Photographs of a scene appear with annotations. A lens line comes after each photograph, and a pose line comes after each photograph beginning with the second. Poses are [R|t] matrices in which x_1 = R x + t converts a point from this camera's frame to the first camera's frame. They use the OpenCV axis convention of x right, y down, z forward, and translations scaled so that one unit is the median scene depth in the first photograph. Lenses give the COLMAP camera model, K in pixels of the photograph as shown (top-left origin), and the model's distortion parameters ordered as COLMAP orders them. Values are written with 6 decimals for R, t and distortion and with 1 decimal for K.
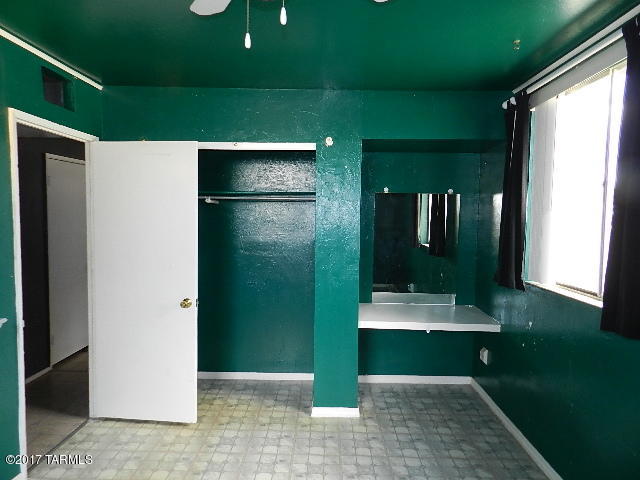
lens RADIAL K [[432.9, 0, 317.2], [0, 432.9, 240.7], [0, 0, 1]] dist [0.010454, 0.000392]
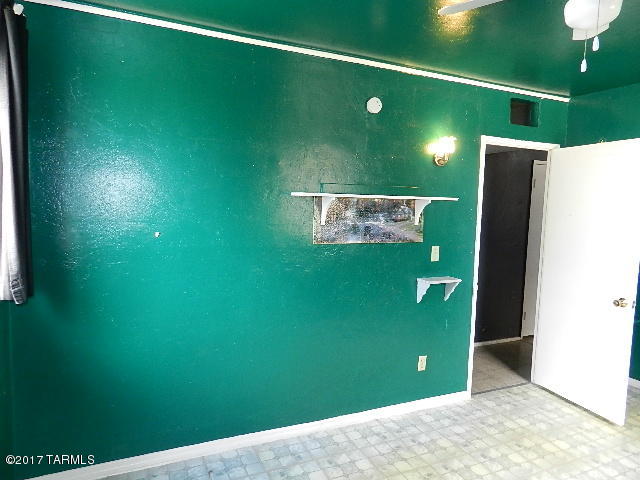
lens RADIAL K [[432.9, 0, 321.0], [0, 432.9, 240.3], [0, 0, 1]] dist [0.010454, 0.000392]
pose [[0.437805, 0.079678, -0.895532, 0.277780], [-0.077800, 0.995686, 0.050554, 0.004992], [0.895697, 0.047539, 0.442116, -0.065475]]
